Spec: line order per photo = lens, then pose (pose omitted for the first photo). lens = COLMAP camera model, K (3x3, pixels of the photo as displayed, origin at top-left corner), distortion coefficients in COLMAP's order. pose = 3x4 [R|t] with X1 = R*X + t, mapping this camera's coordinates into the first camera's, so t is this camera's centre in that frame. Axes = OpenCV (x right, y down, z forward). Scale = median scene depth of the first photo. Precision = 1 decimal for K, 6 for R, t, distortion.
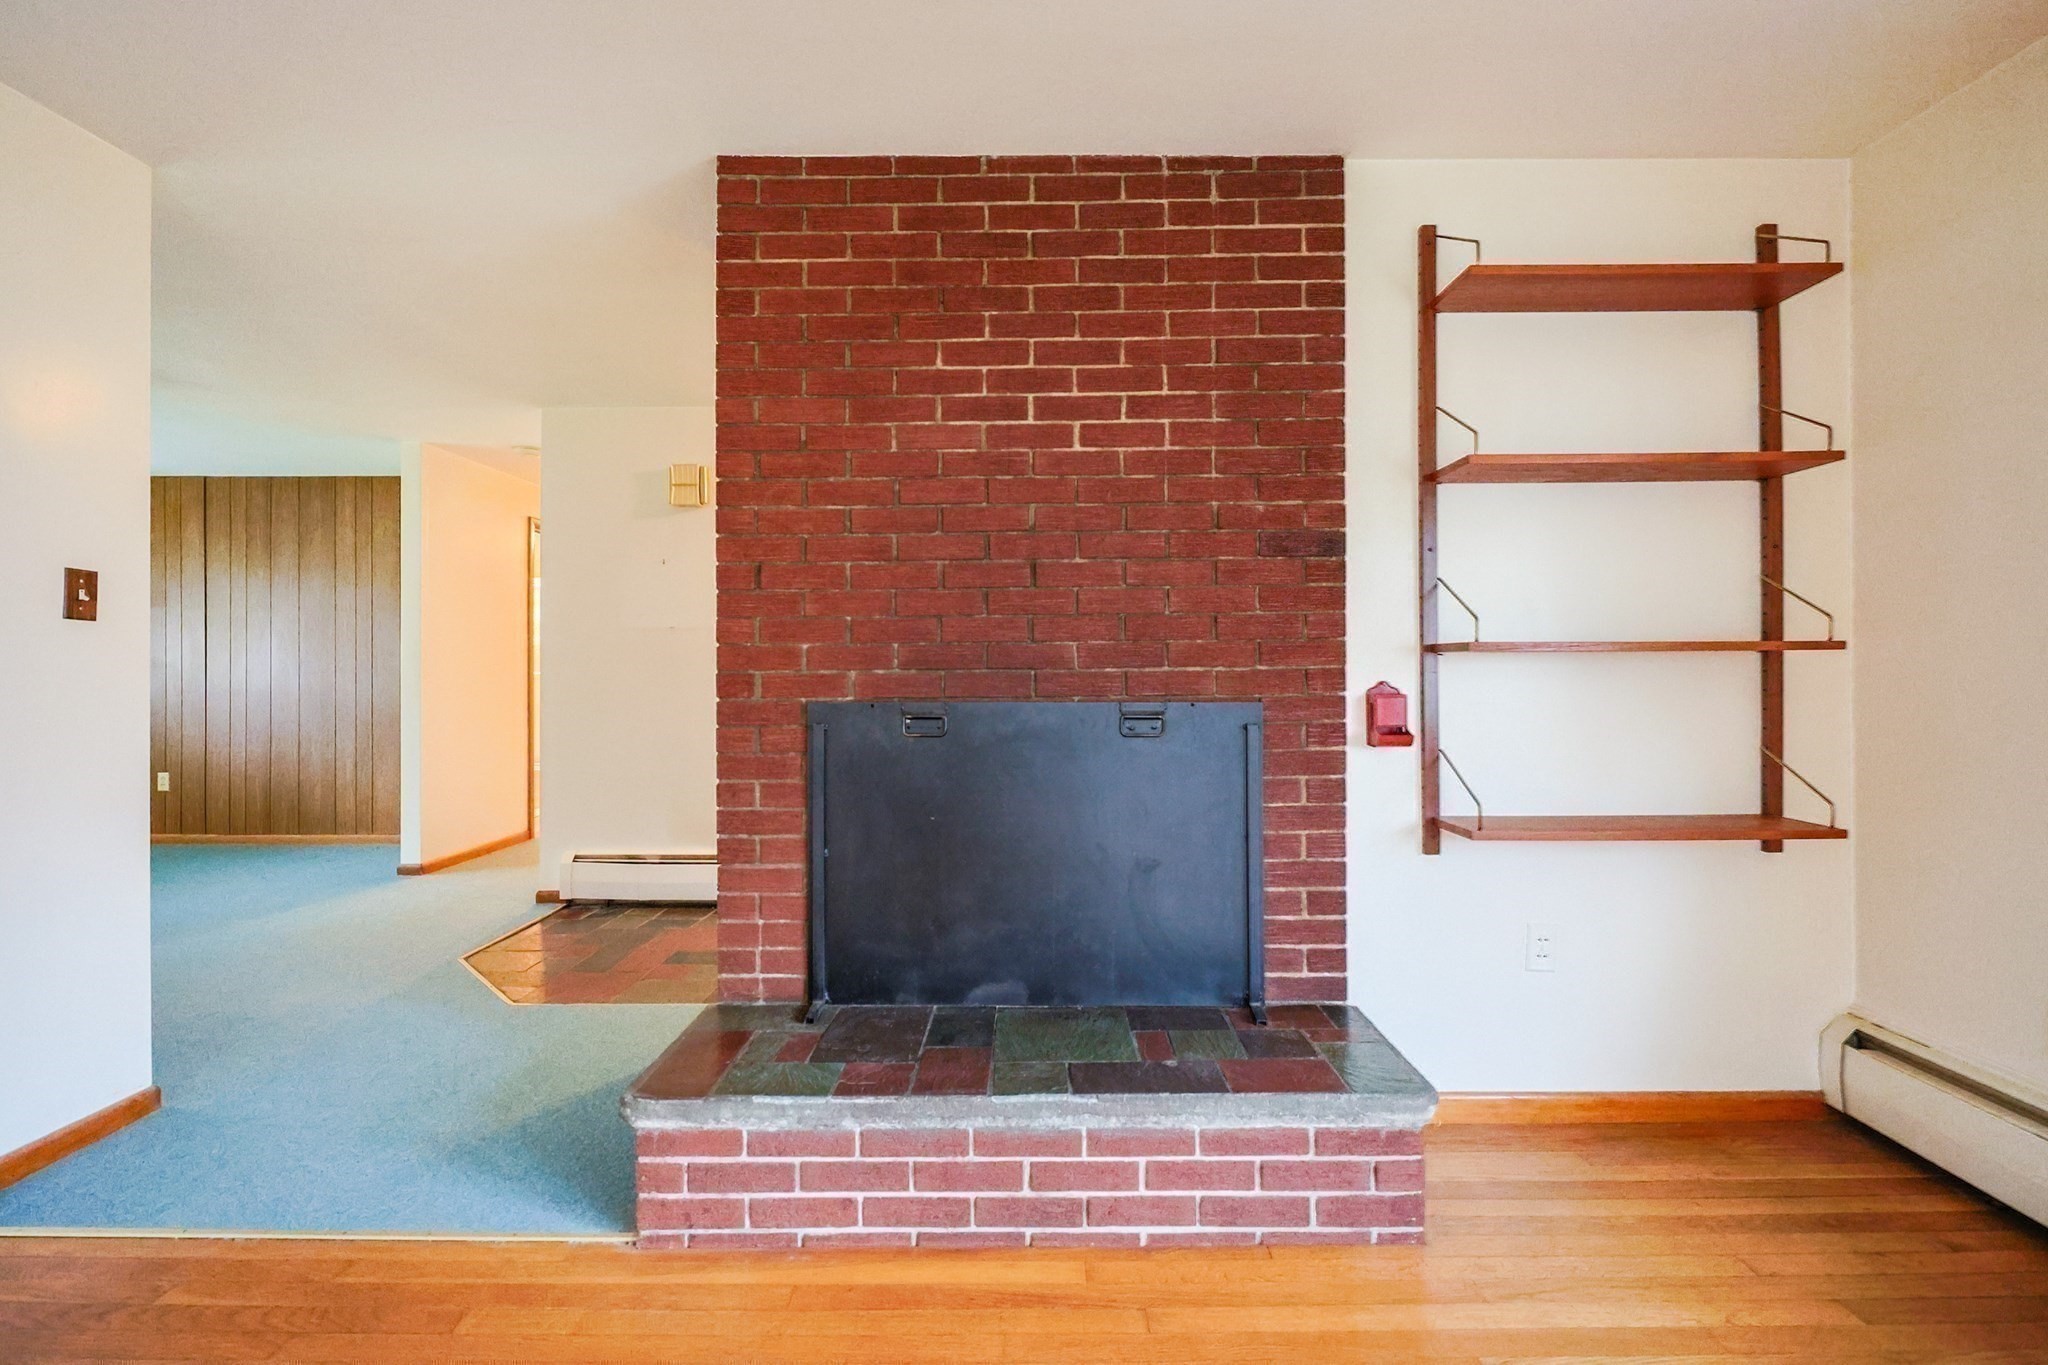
lens RADIAL K [[880.3, 0, 1013.5], [0, 880.3, 673.9], [0, 0, 1]] dist [0.001425, -0.001443]
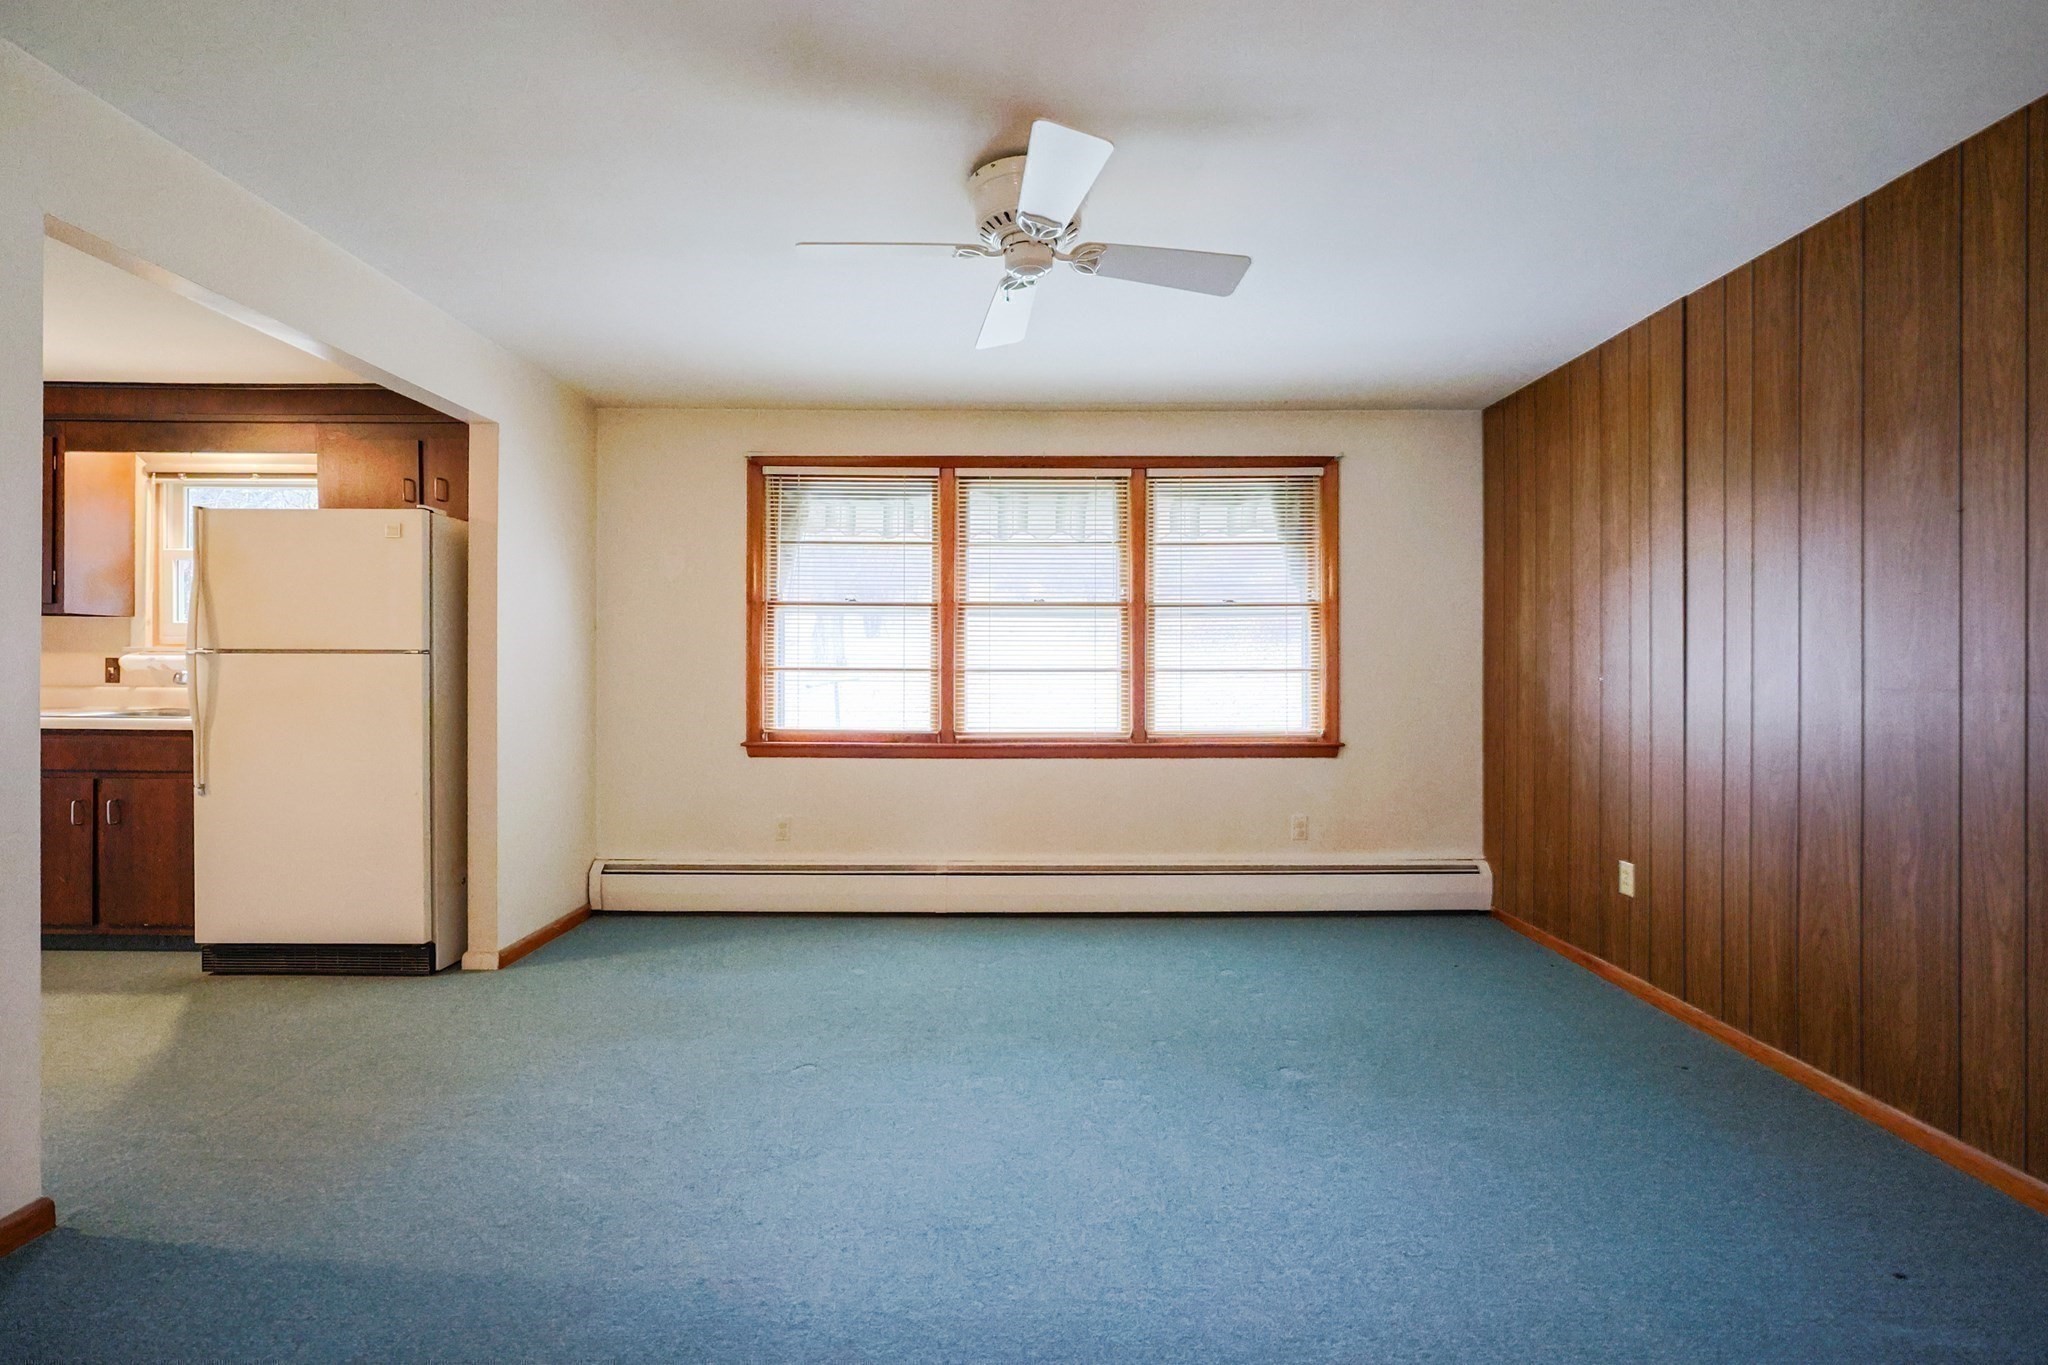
lens RADIAL K [[880.3, 0, 1032.0], [0, 880.3, 673.0], [0, 0, 1]] dist [0.001425, -0.001443]
pose [[0.011391, 0.001820, -0.999933, -1.152845], [-0.003336, 0.999993, 0.001782, -0.021522], [0.999930, 0.003315, 0.011397, 1.725690]]
